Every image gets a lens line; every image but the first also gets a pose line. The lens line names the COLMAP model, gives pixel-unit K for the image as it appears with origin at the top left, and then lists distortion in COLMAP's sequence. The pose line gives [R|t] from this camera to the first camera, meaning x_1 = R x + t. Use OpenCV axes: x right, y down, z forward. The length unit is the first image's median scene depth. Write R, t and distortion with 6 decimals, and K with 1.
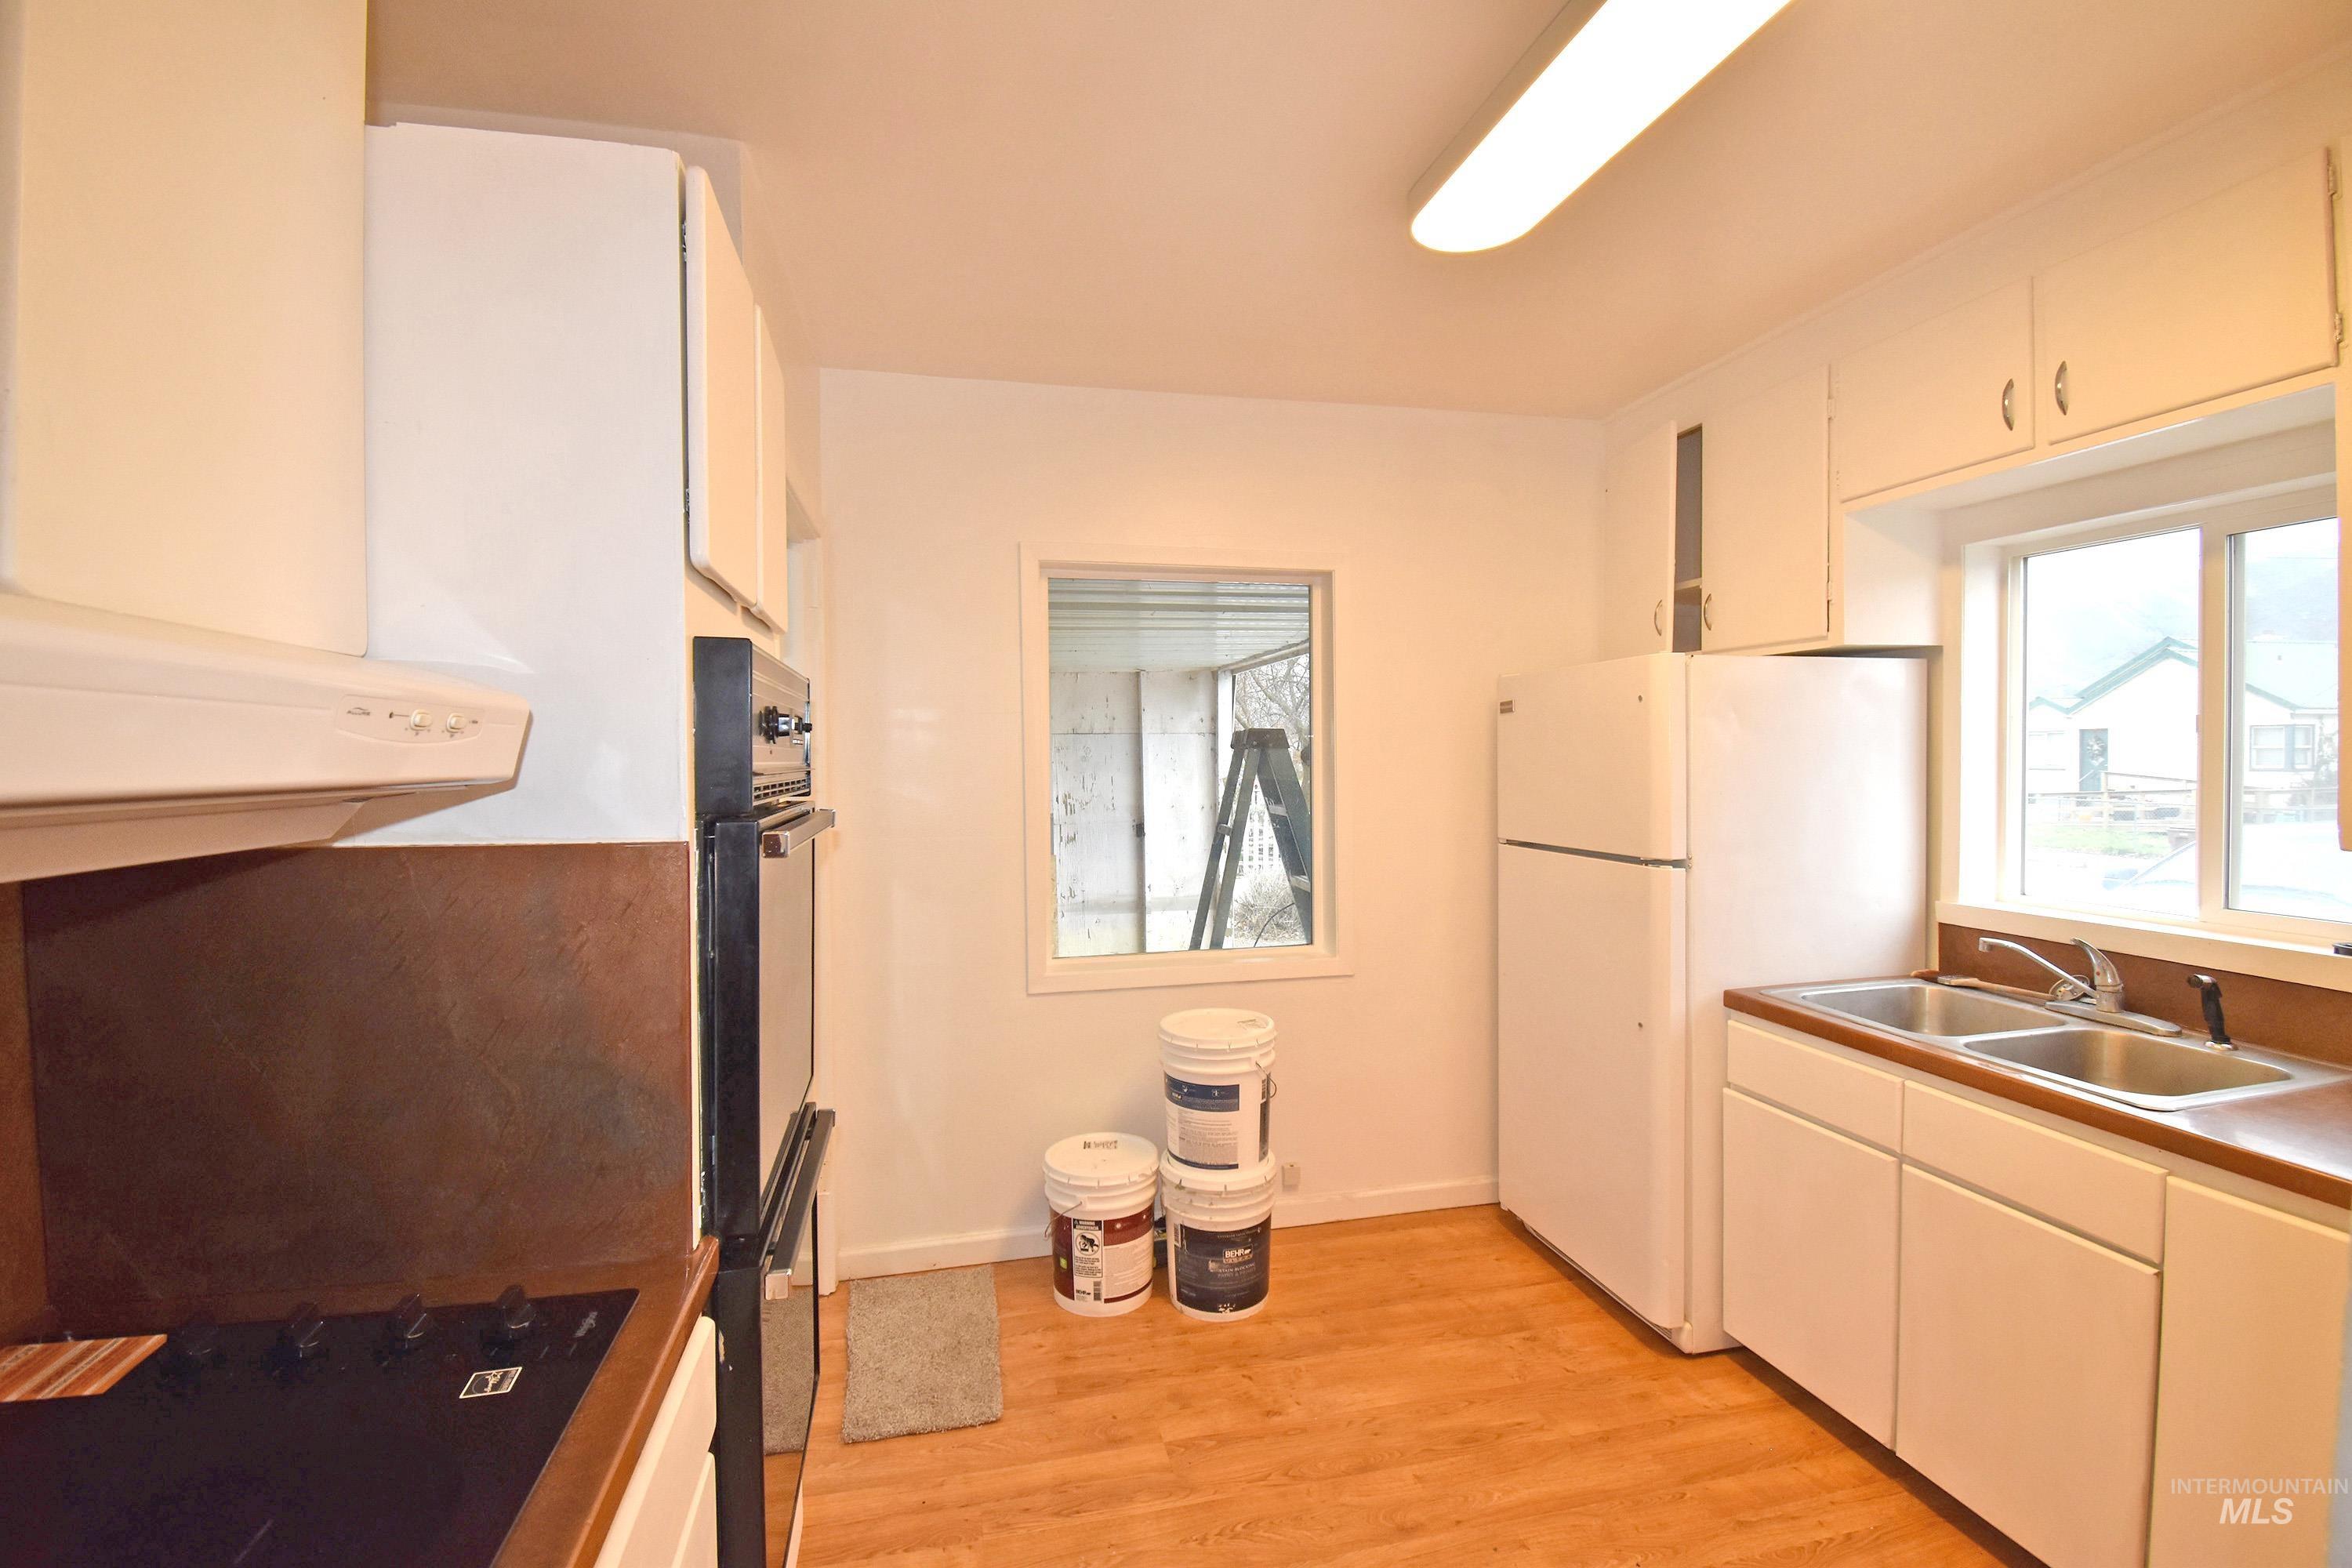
lens RADIAL K [[1044.3, 0, 1172.4], [0, 1044.3, 778.4], [0, 0, 1]] dist [0.023166, -0.029234]
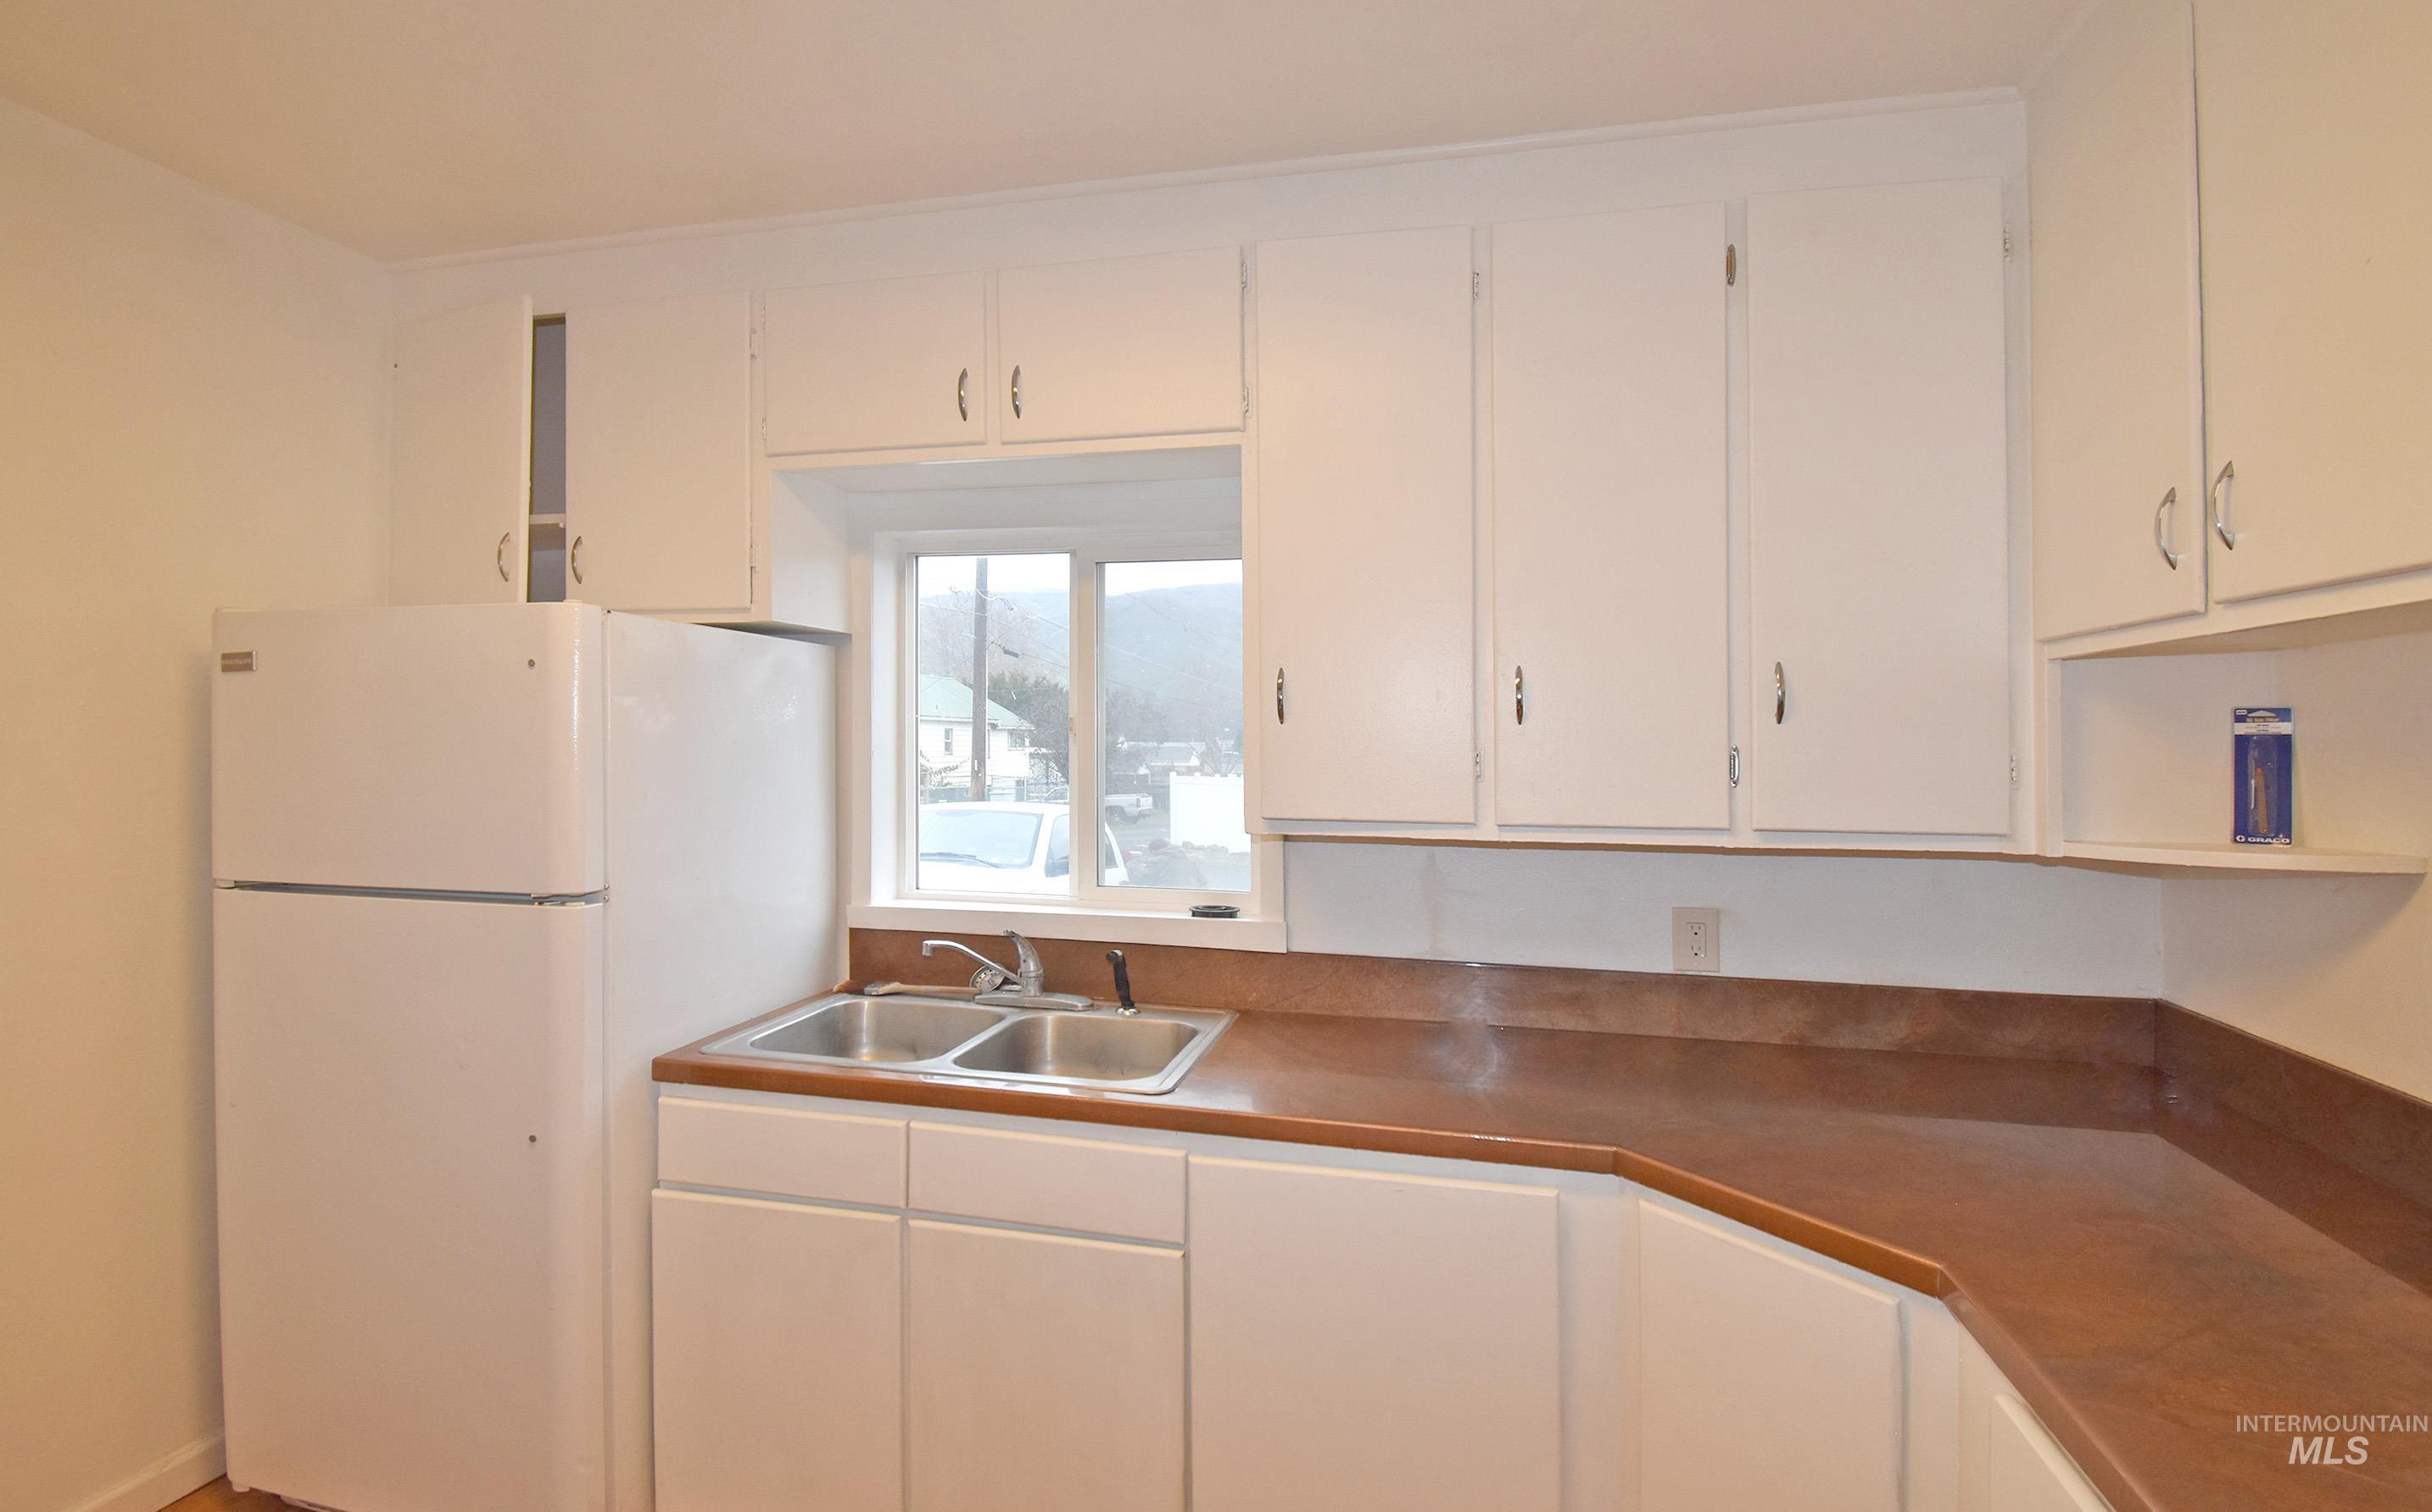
lens RADIAL K [[1091.1, 0, 1222.6], [0, 1091.1, 738.0], [0, 0, 1]] dist [0.000742, -0.000696]
pose [[0.416744, 0.019251, 0.908820, -0.021408], [0.007213, 0.999674, -0.024484, -0.006516], [-0.908995, 0.016759, 0.416469, 0.312412]]
